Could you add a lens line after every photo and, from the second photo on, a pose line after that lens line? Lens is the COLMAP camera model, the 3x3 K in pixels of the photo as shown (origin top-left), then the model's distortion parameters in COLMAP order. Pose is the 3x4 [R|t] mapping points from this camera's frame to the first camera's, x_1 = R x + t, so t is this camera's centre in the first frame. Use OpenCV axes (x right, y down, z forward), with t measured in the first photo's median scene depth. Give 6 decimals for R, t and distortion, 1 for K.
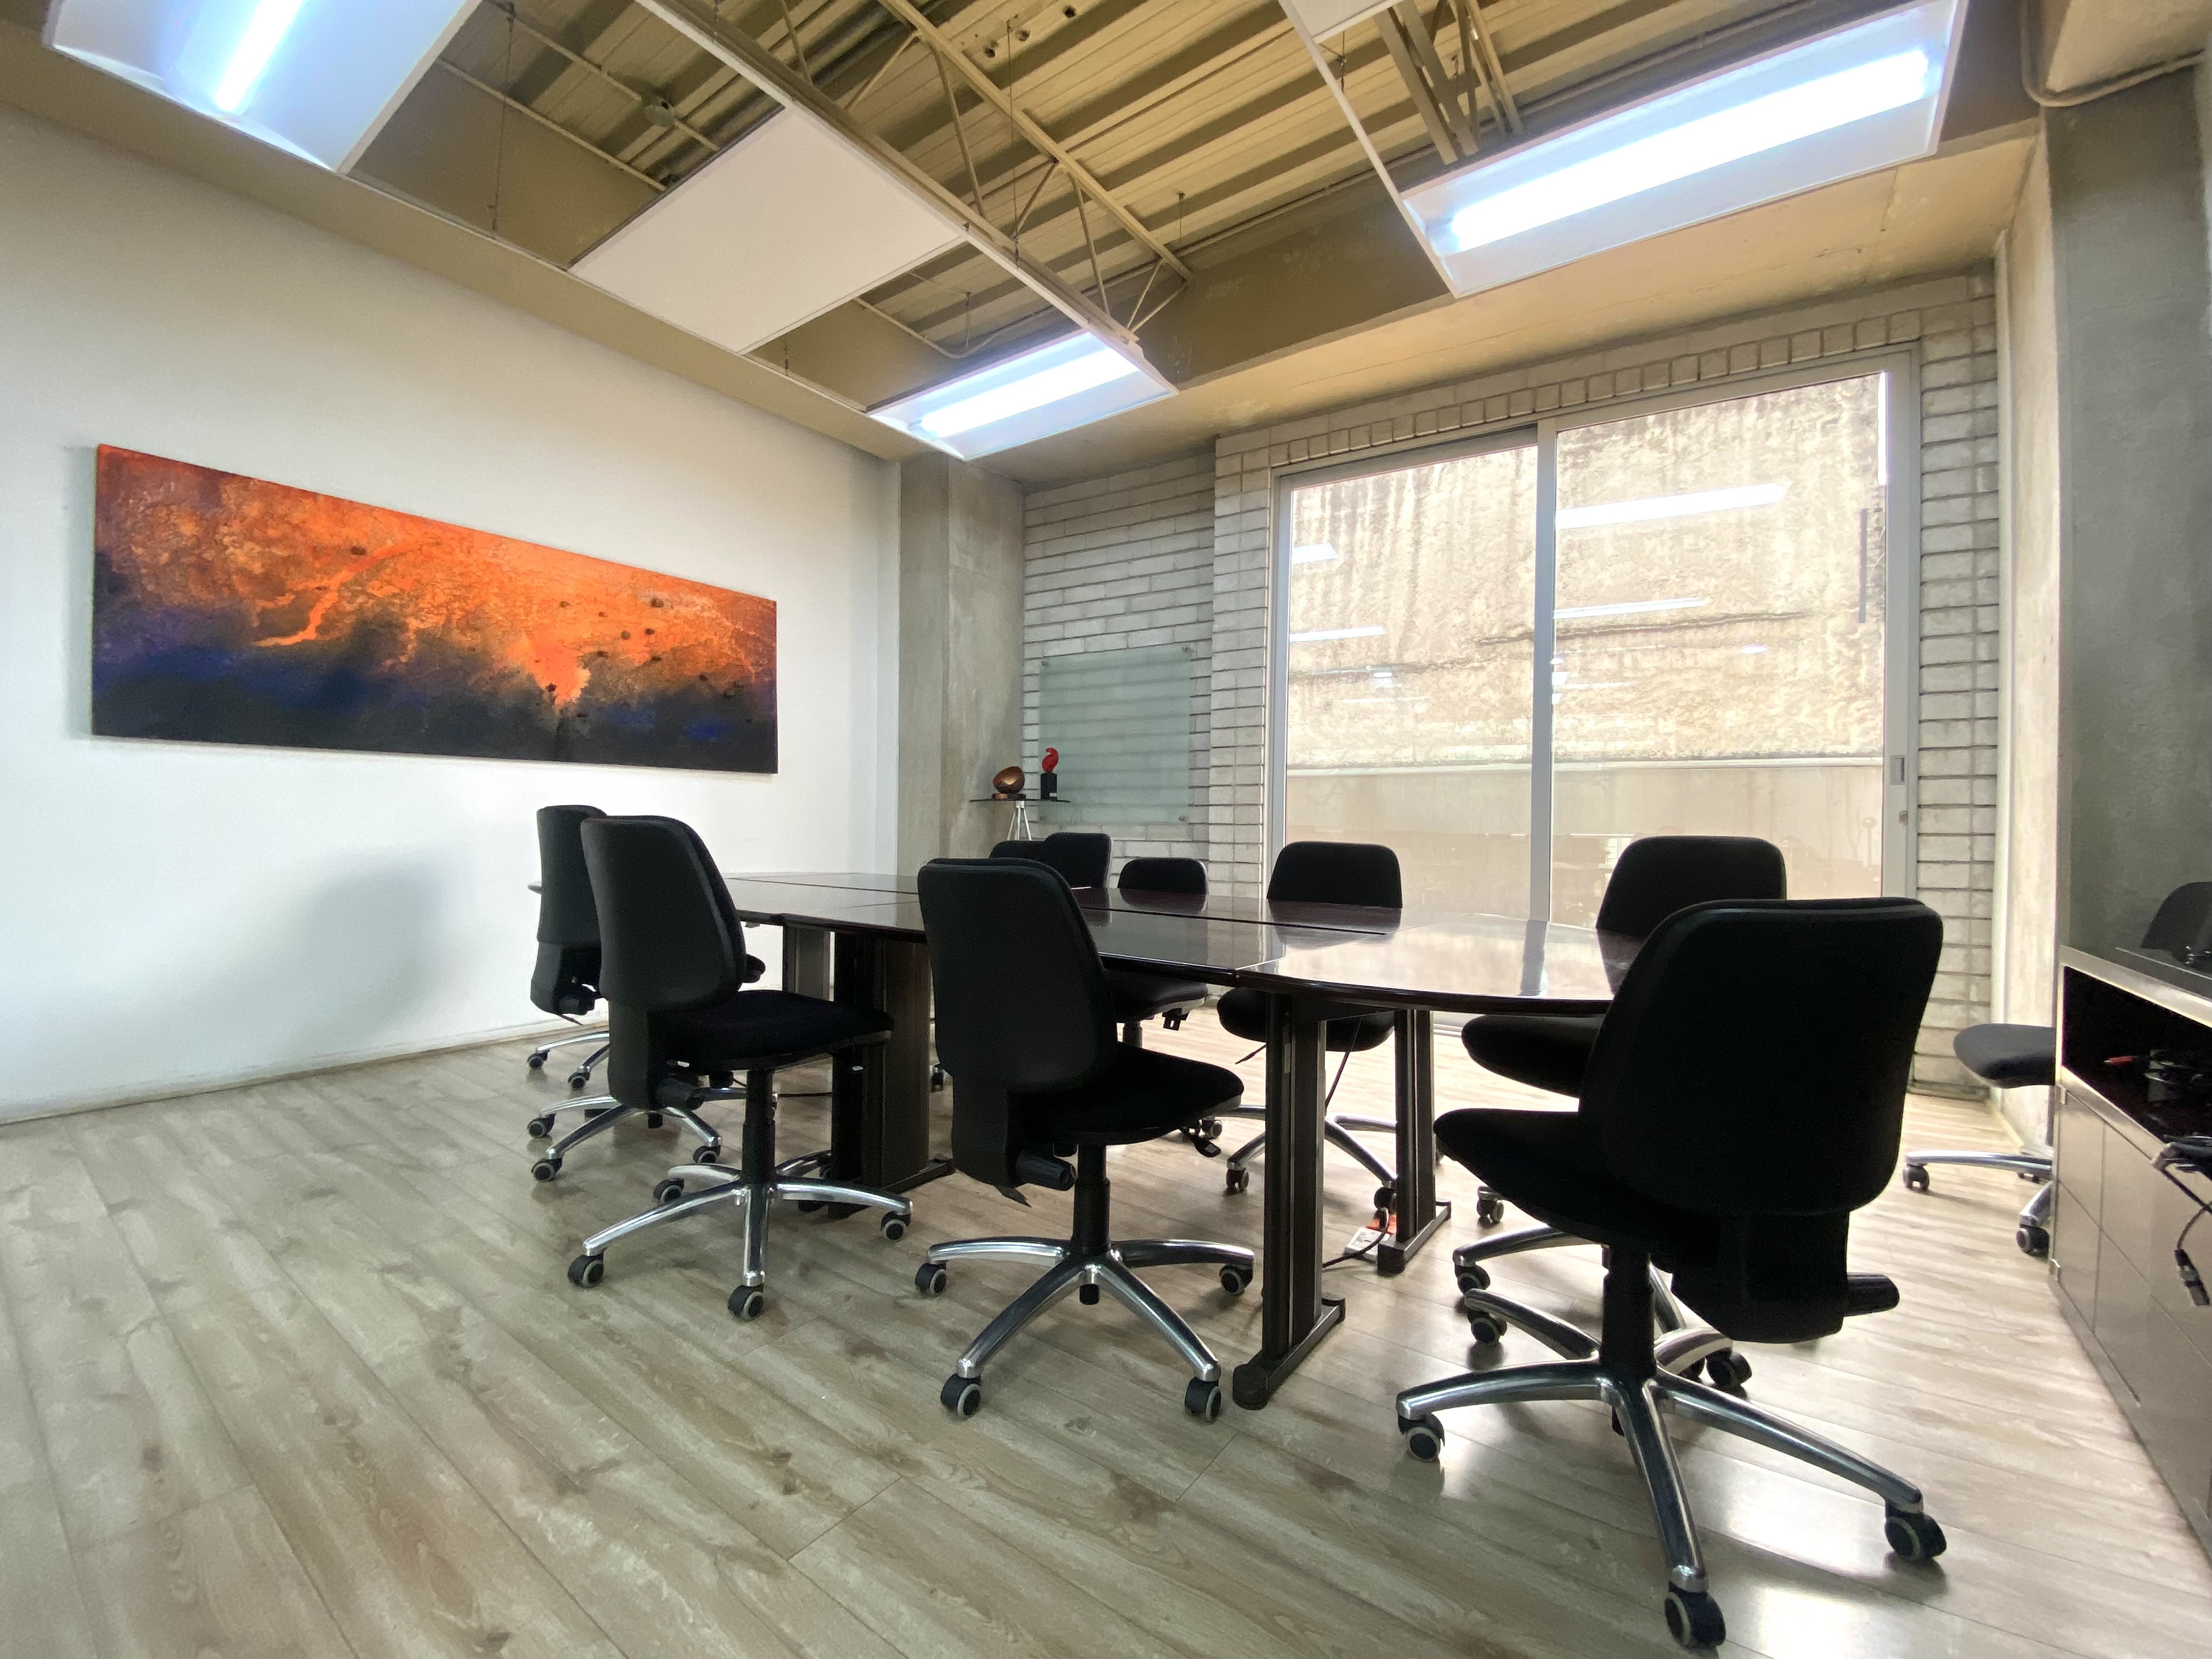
lens RADIAL K [[896.8, 0, 1101.0], [0, 896.8, 836.1], [0, 0, 1]] dist [0.015297, -0.017018]
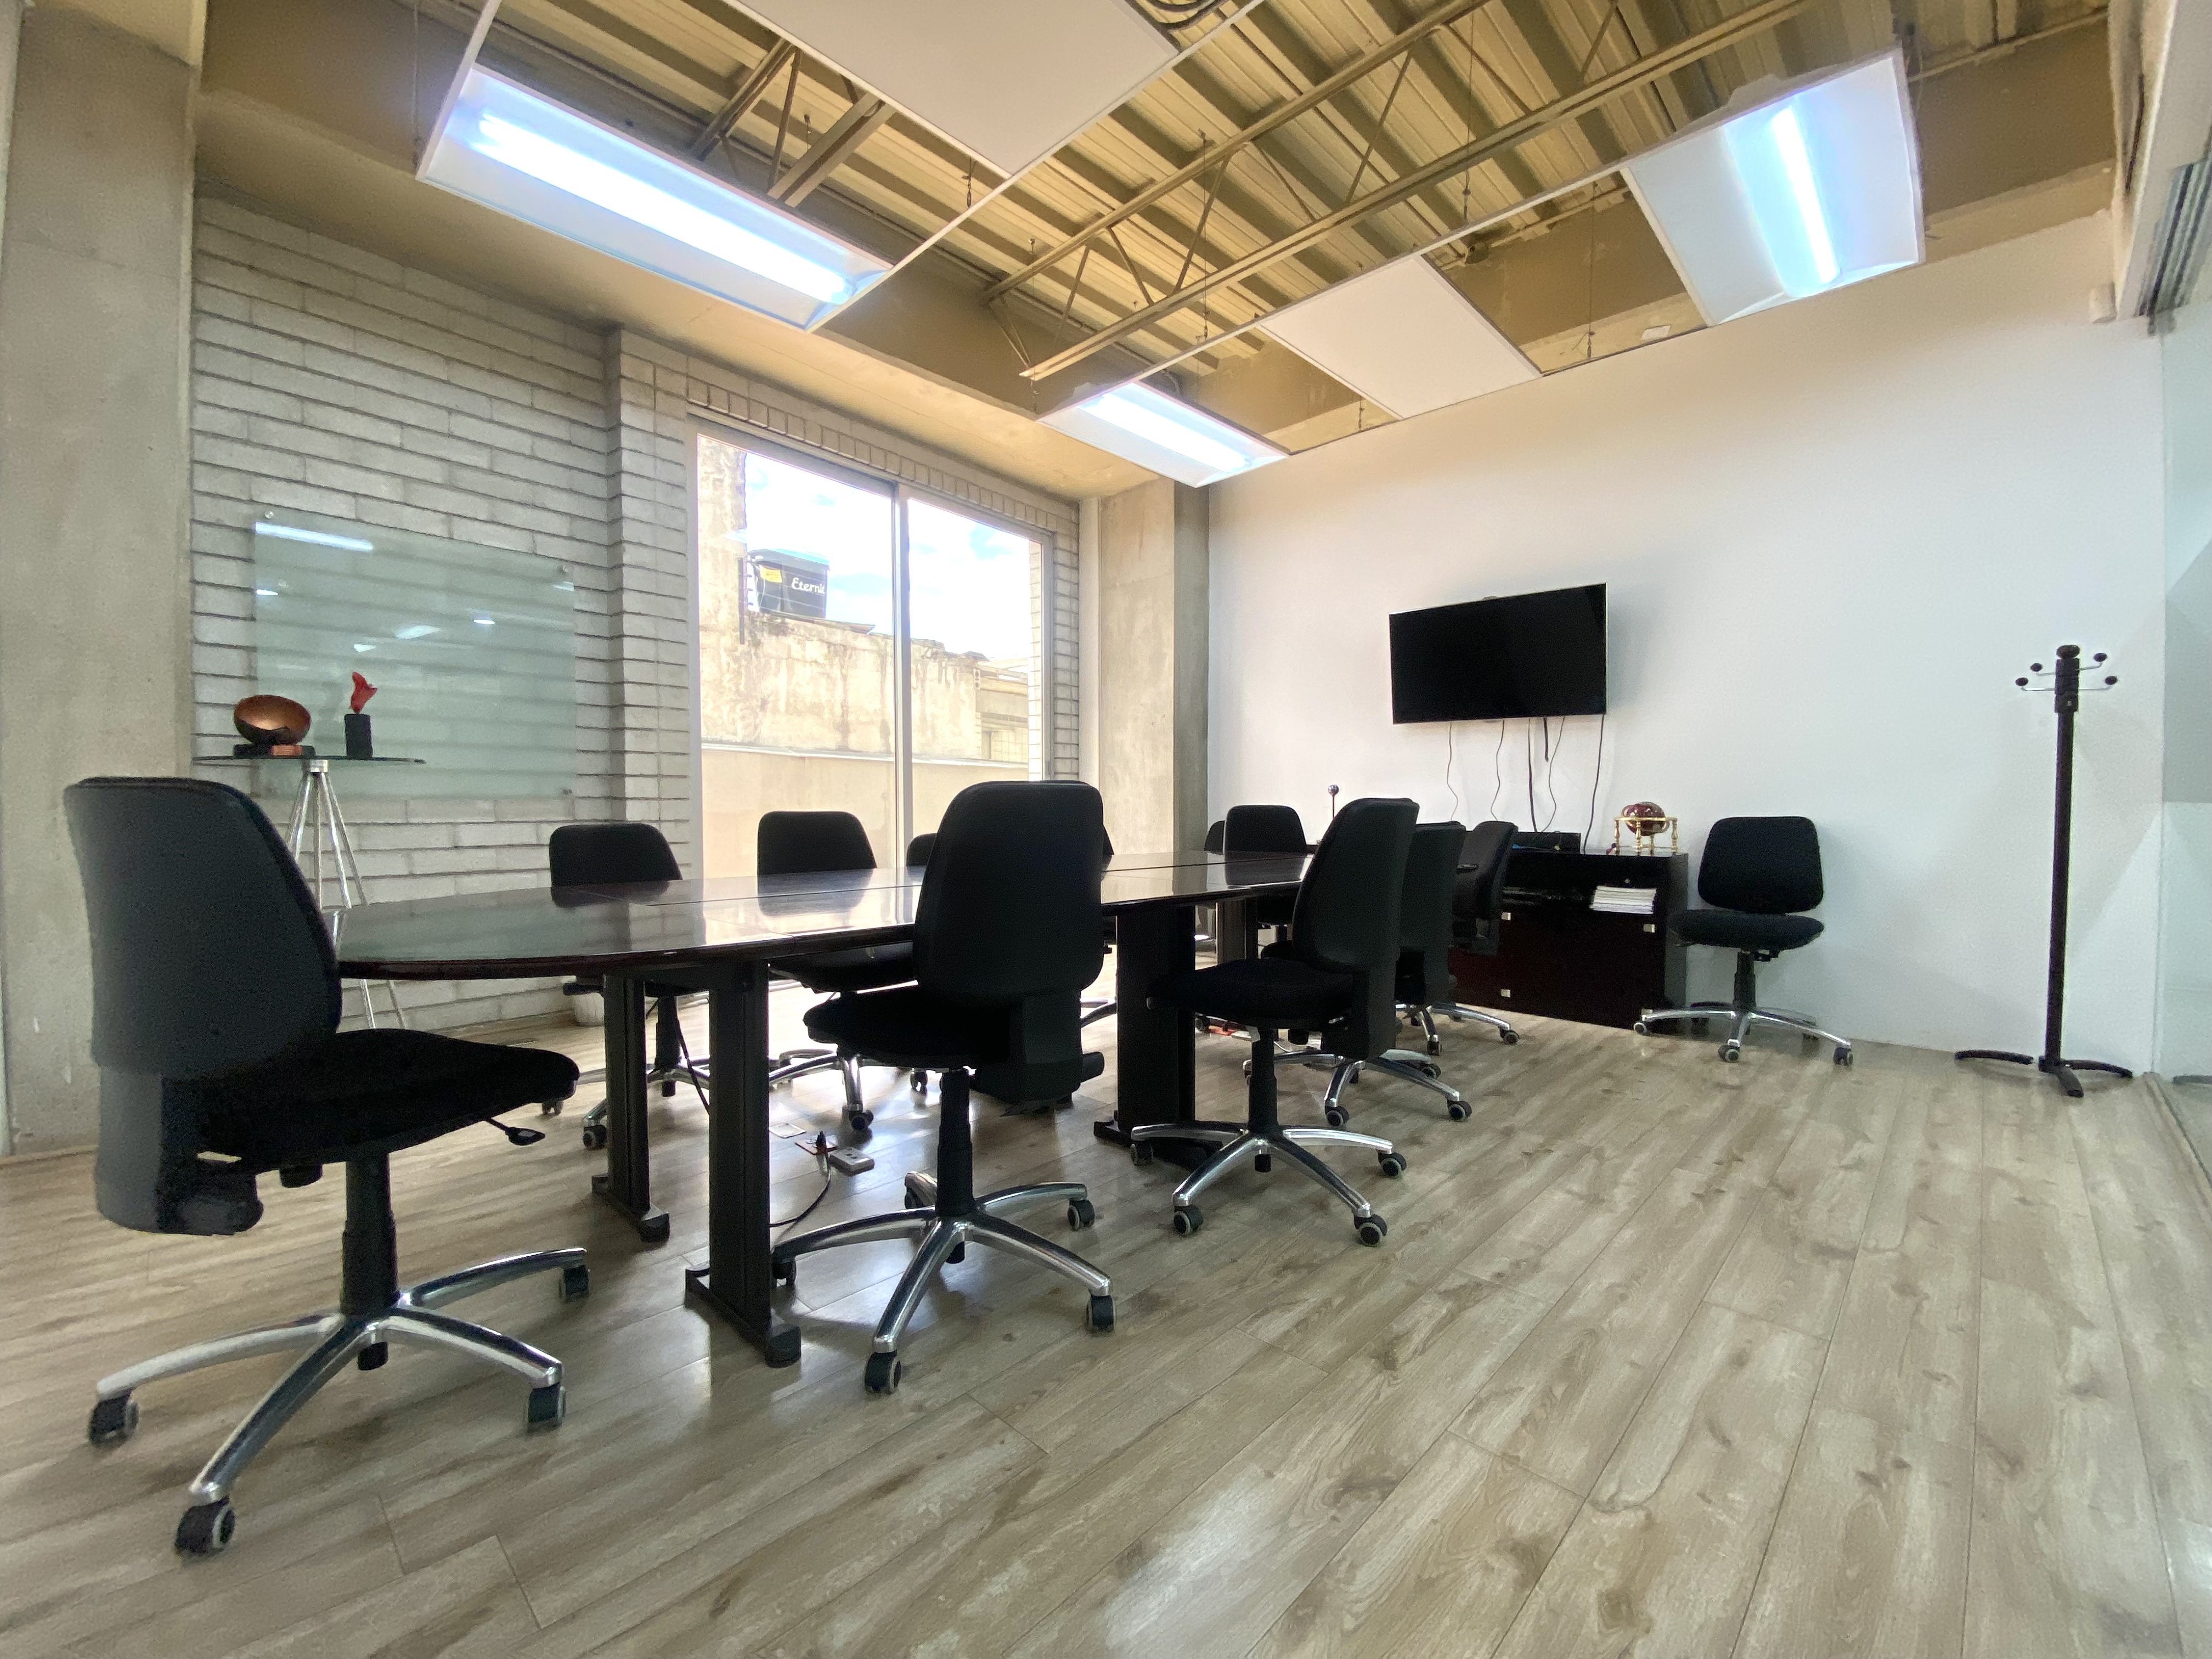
lens RADIAL K [[905.5, 0, 1095.5], [0, 905.5, 829.9], [0, 0, 1]] dist [0.026316, -0.024657]
pose [[0.143474, -0.038061, 0.988922, -0.698482], [0.013368, 0.999244, 0.036519, -0.009686], [-0.989564, 0.007981, 0.143874, 0.492519]]
